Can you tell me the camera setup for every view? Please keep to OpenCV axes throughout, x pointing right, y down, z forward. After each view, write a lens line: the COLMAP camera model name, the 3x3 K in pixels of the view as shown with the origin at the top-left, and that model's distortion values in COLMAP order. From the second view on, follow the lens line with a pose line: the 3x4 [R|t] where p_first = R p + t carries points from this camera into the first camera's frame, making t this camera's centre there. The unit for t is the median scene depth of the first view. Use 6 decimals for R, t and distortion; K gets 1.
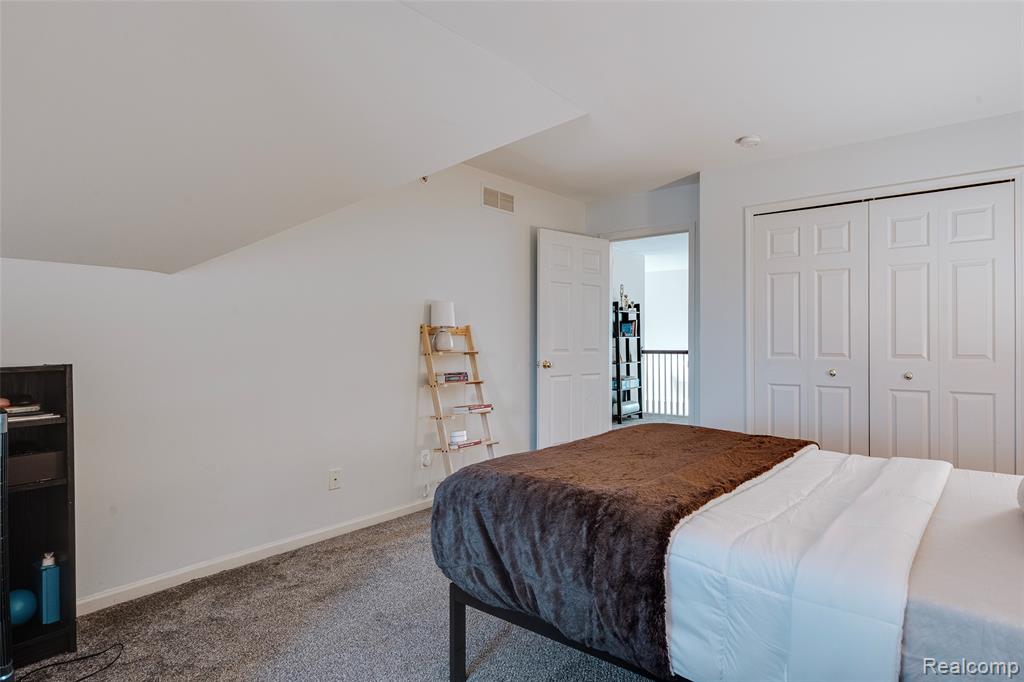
lens RADIAL K [[552.4, 0, 520.2], [0, 552.4, 346.8], [0, 0, 1]] dist [-0.001724, 0.000150]
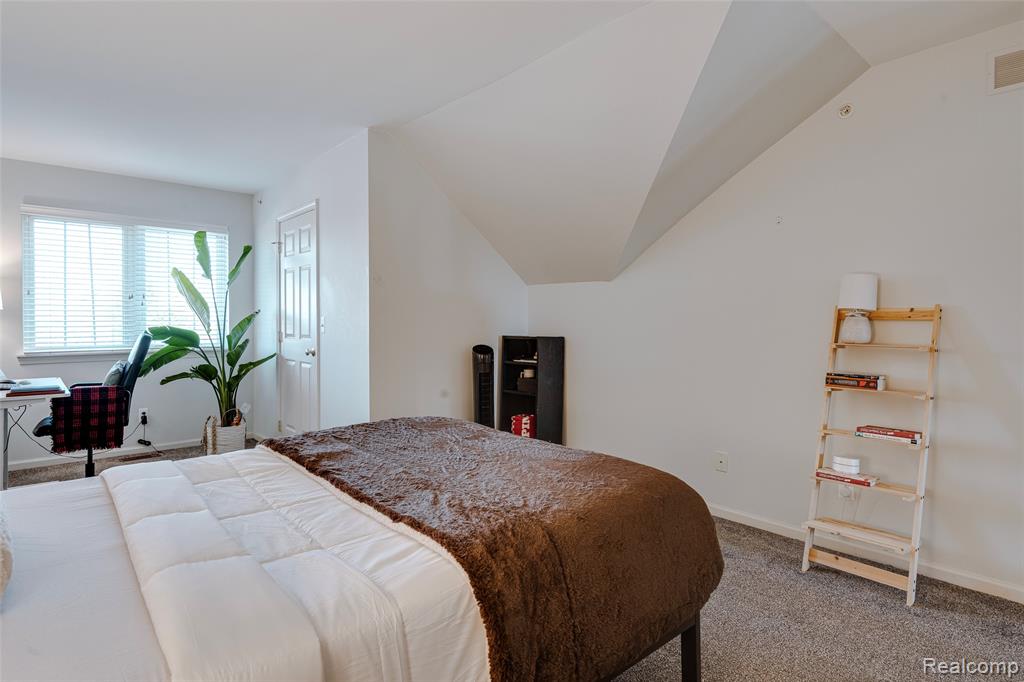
lens RADIAL K [[483.6, 0, 512.0], [0, 483.6, 341.0], [0, 0, 1]] dist [-0.000615, -0.000084]
pose [[-0.084831, 0.042395, -0.995493, 0.532205], [-0.021735, 0.998778, 0.044388, -0.013807], [0.996158, 0.025402, -0.083805, 0.619771]]
